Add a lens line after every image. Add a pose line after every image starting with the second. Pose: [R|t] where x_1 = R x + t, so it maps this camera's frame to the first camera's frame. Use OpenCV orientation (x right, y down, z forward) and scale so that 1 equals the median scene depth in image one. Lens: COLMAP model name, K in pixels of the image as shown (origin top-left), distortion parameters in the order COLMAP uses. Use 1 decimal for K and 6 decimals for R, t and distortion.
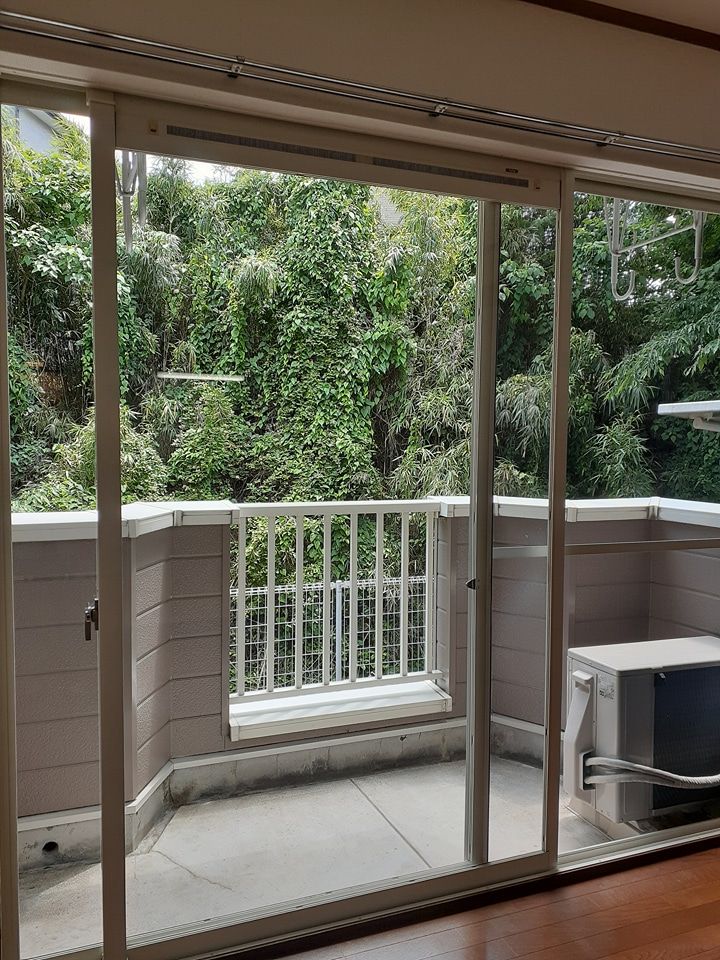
lens RADIAL K [[765.1, 0, 360.0], [0, 765.1, 494.2], [0, 0, 1]] dist [-0.039220, -0.009000]
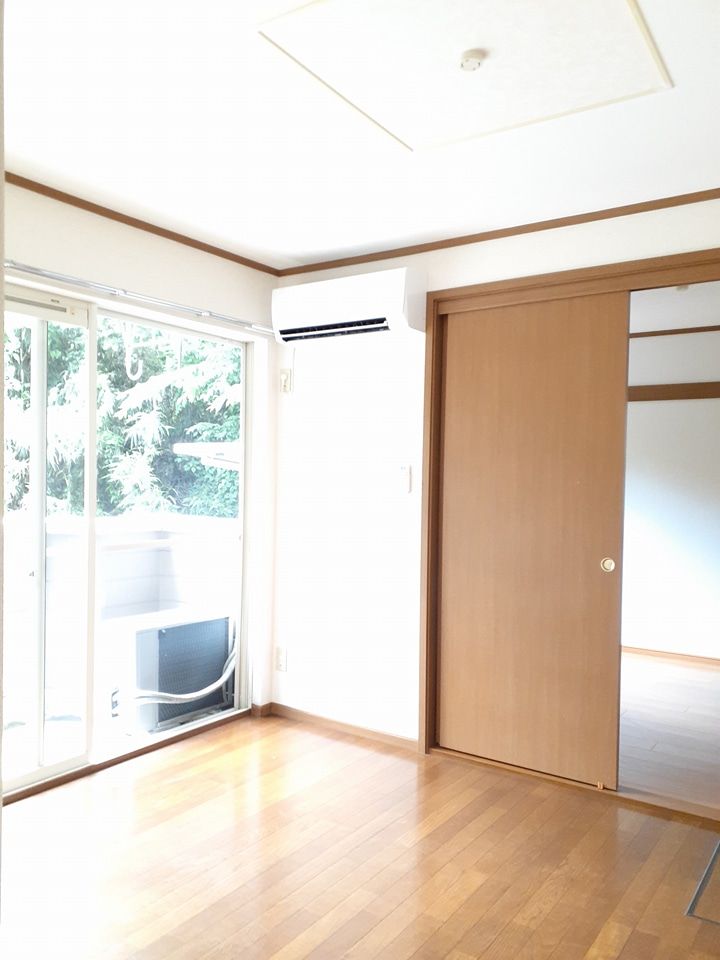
lens RADIAL K [[765.1, 0, 360.0], [0, 765.1, 494.2], [0, 0, 1]] dist [-0.039220, -0.009000]
pose [[0.827907, -0.004405, 0.560848, -0.089960], [0.026820, 0.999136, -0.031743, 0.024229], [-0.560223, 0.041322, 0.827310, -0.353165]]
